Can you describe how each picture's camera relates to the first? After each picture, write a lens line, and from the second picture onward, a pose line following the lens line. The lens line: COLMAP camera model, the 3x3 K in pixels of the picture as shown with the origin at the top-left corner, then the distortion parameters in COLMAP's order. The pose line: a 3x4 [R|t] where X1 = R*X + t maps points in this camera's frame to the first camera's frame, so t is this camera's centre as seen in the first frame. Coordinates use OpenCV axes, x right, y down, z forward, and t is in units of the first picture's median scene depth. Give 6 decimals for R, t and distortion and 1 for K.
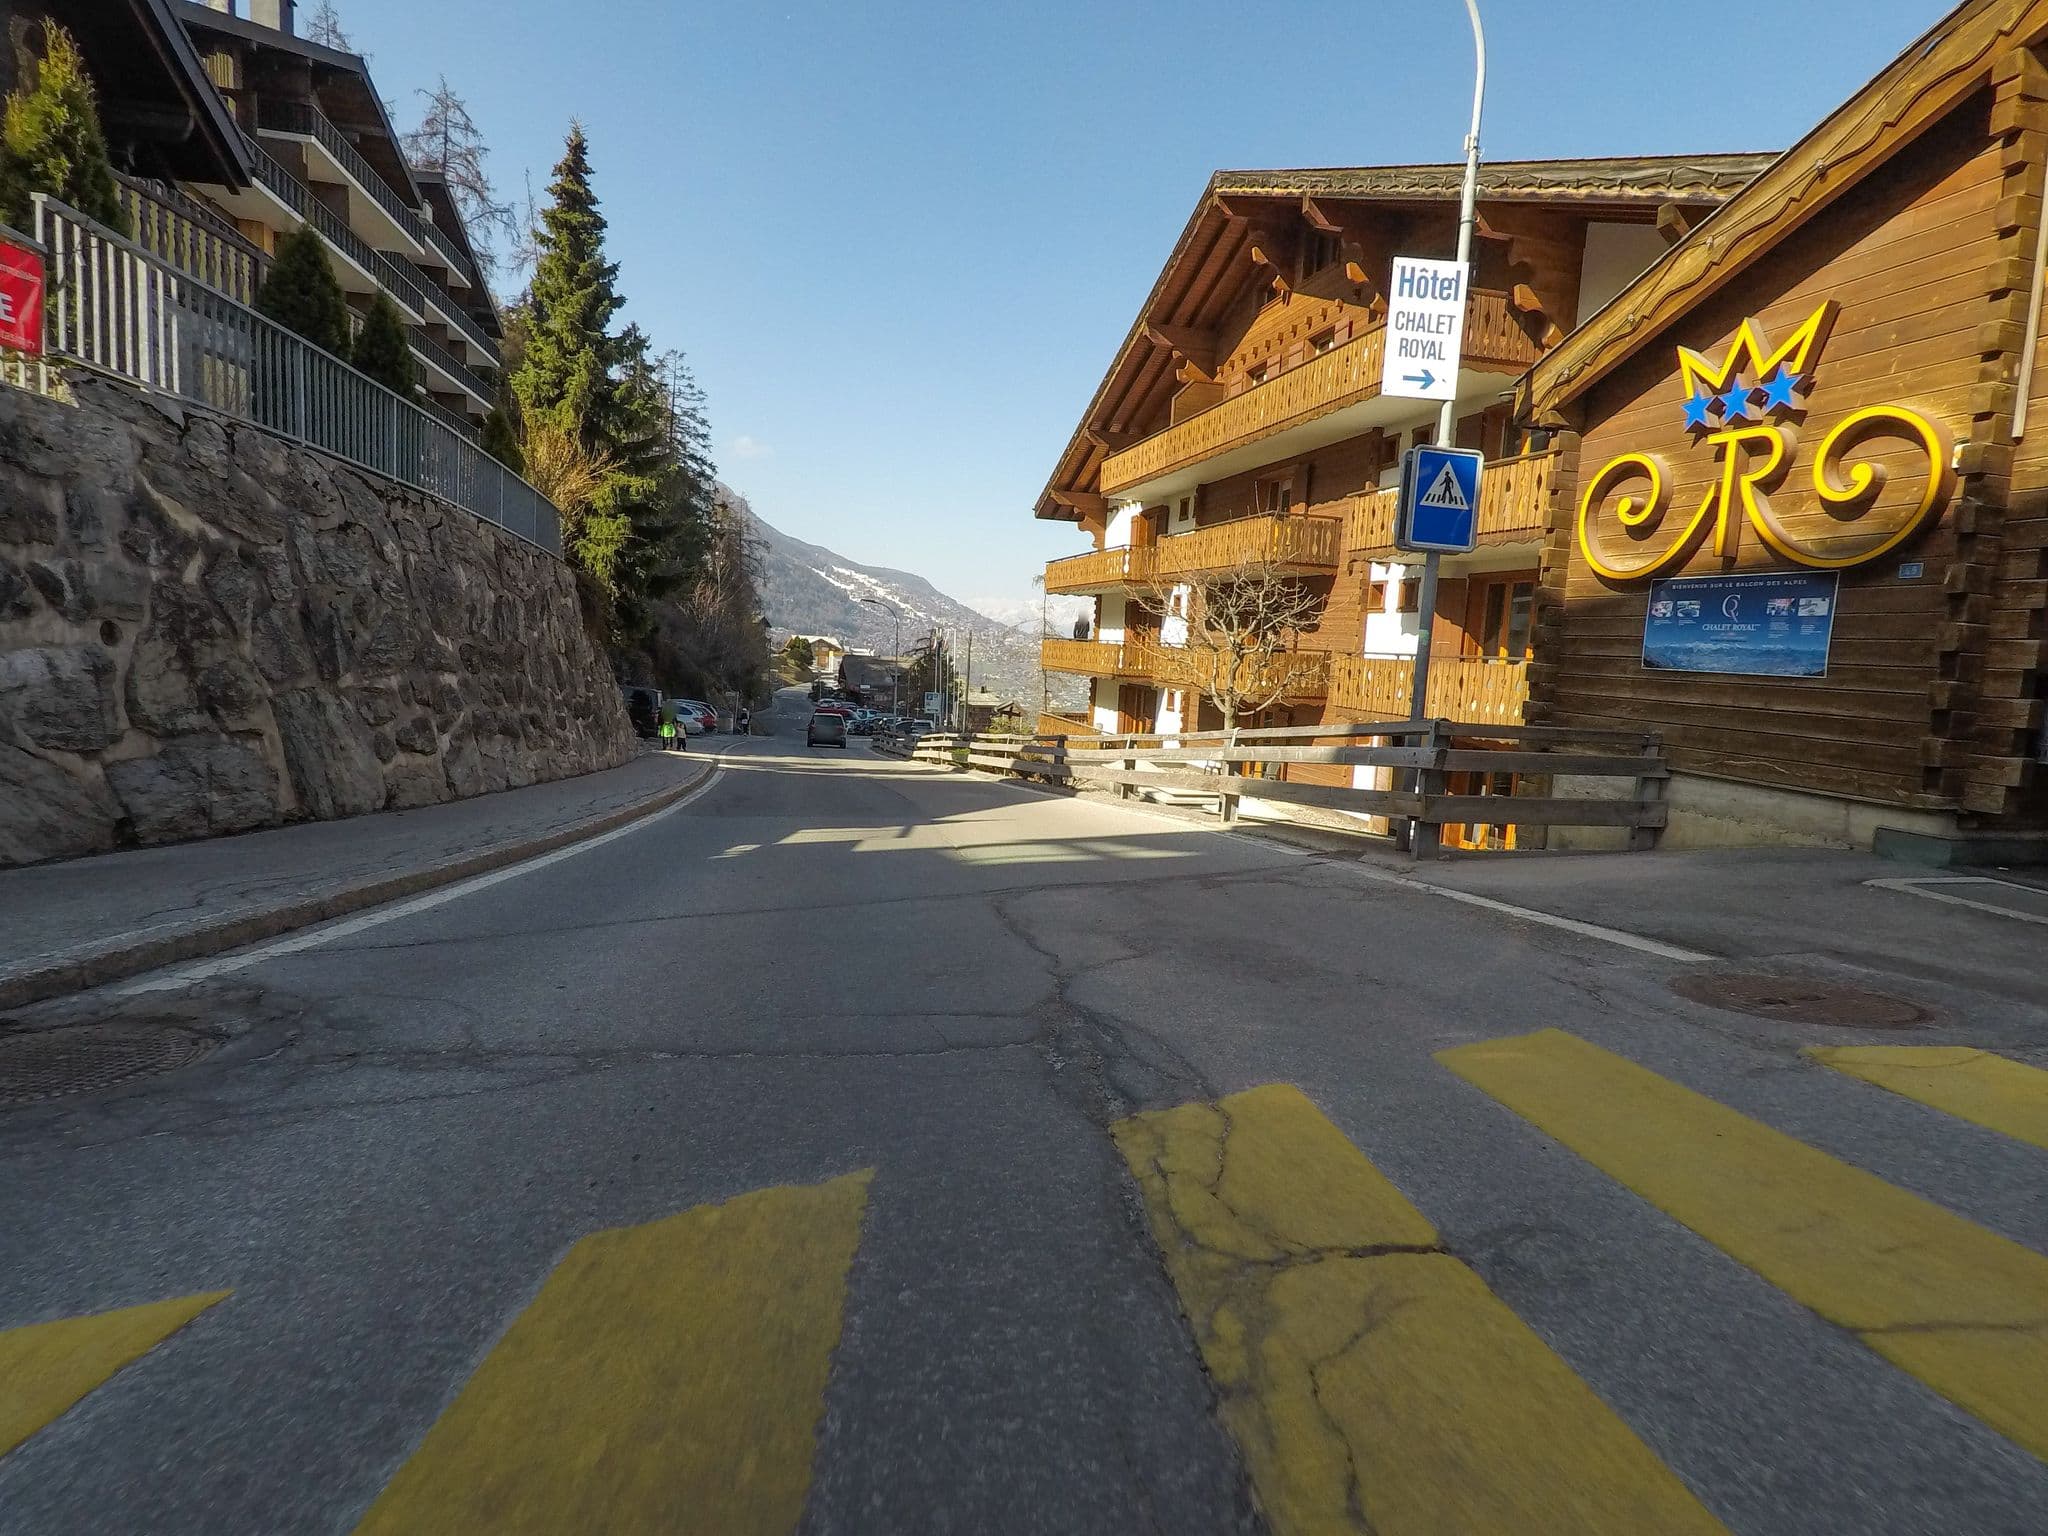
lens RADIAL K [[1439.7, 0, 1012.3], [0, 1439.7, 758.8], [0, 0, 1]] dist [0.104230, -0.144785]
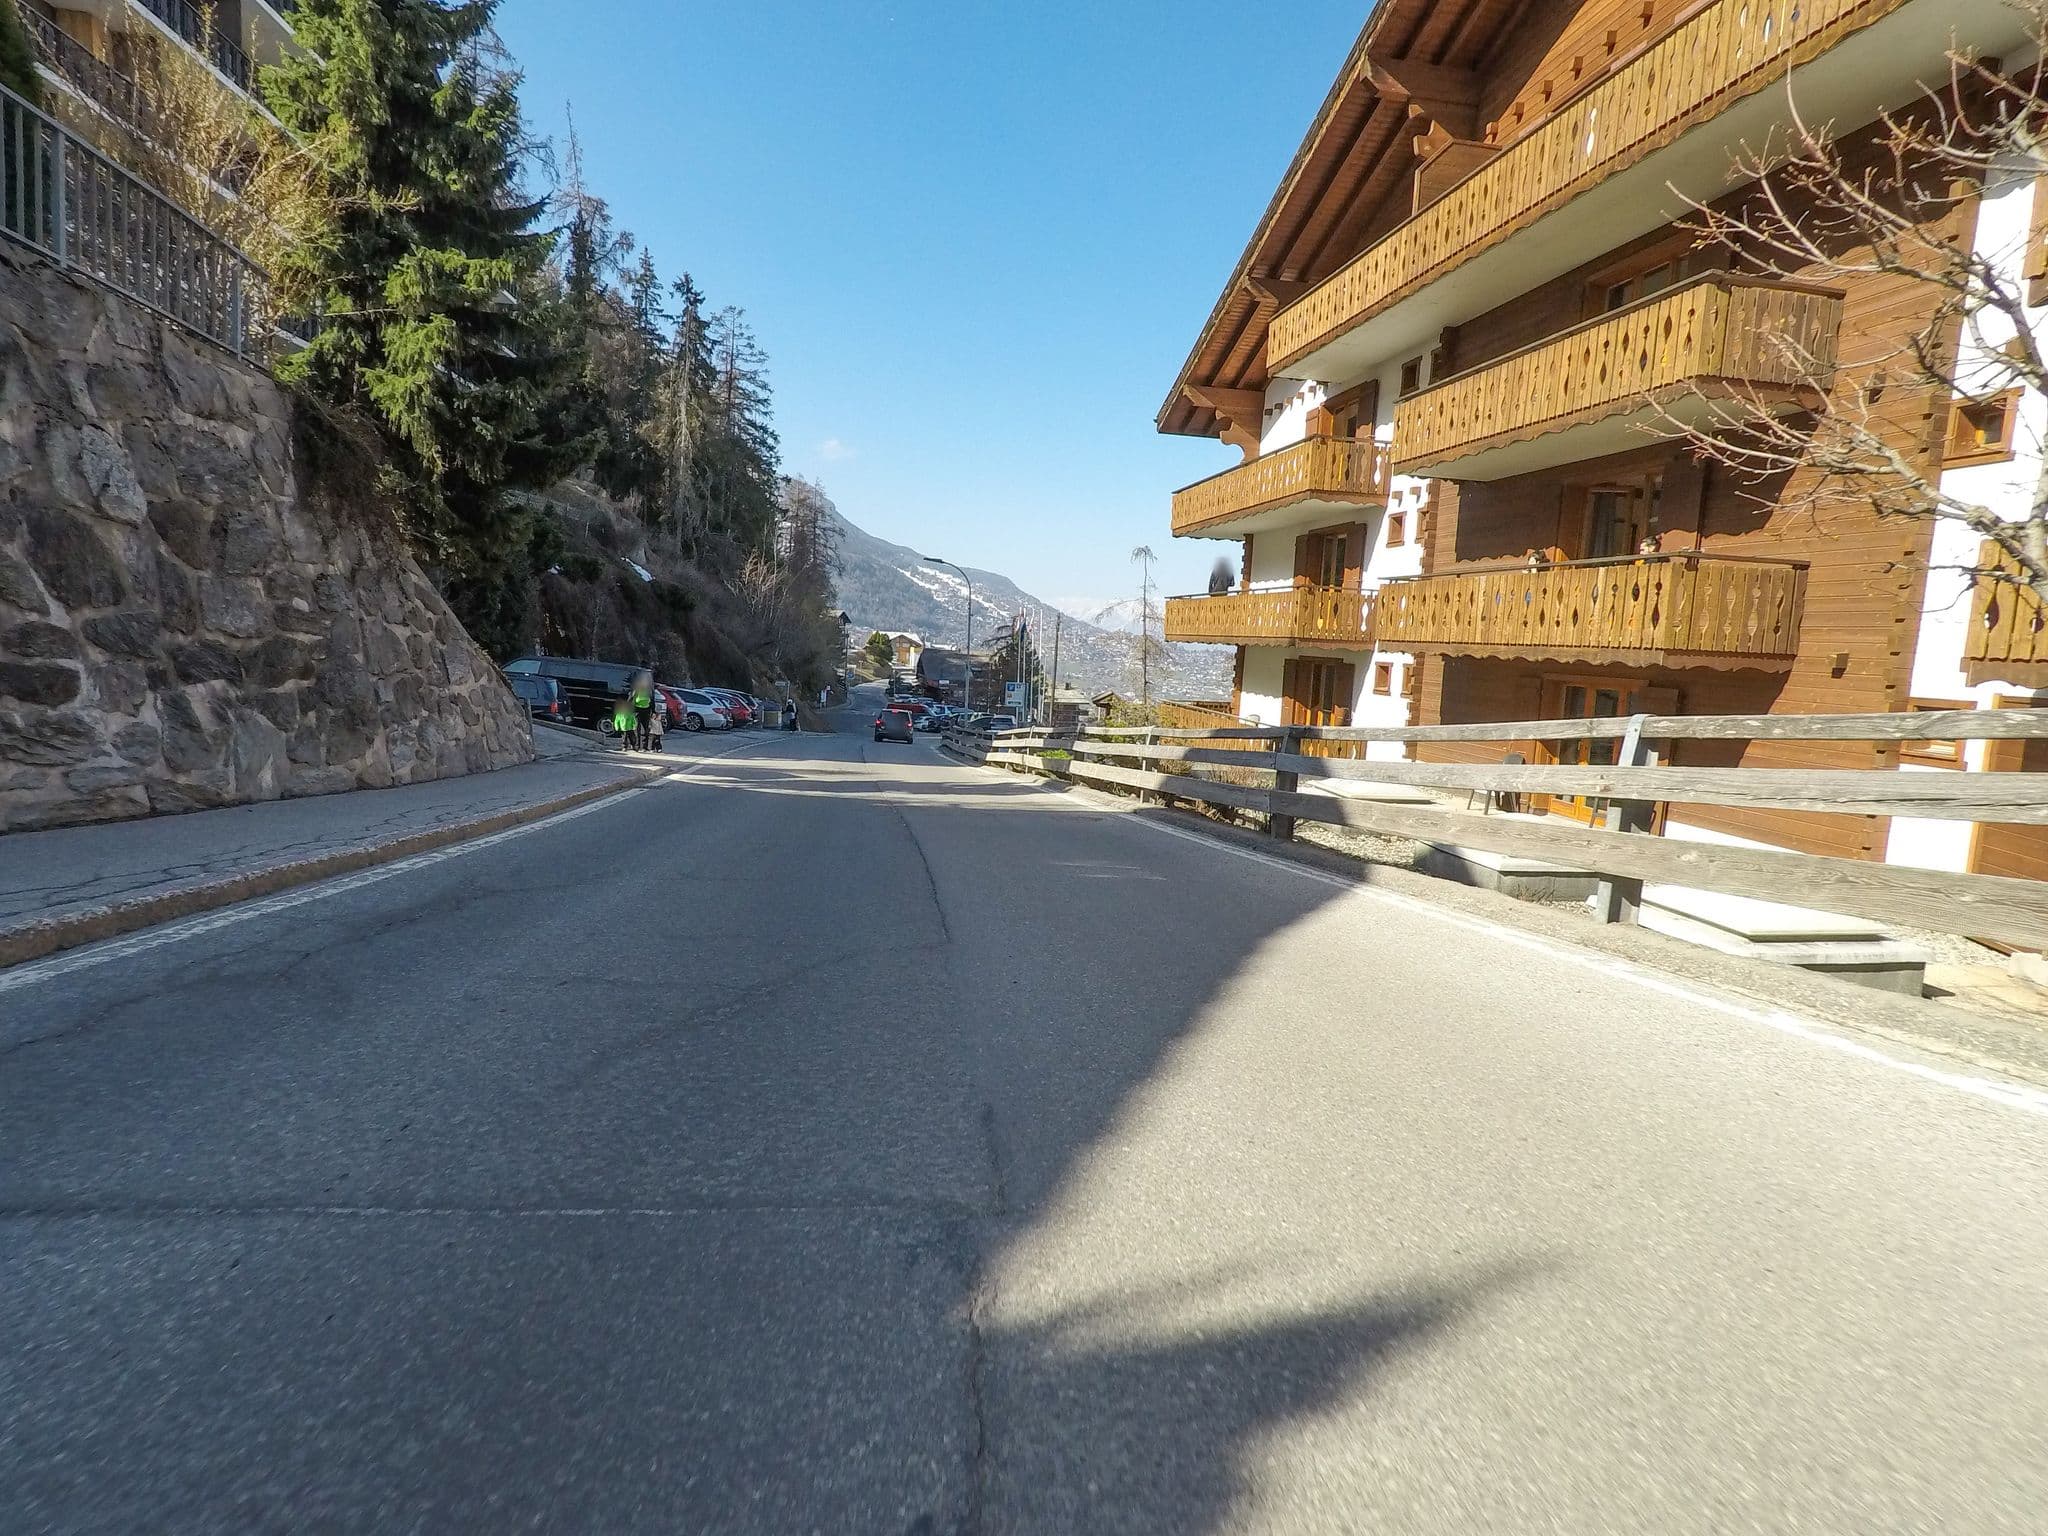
lens RADIAL K [[1439.7, 0, 1012.3], [0, 1439.7, 758.8], [0, 0, 1]] dist [0.104230, -0.144785]
pose [[0.998355, 0.005570, -0.057056, -0.015696], [-0.005528, 0.999984, 0.000903, -0.003407], [0.057060, -0.000586, 0.998371, 0.294387]]
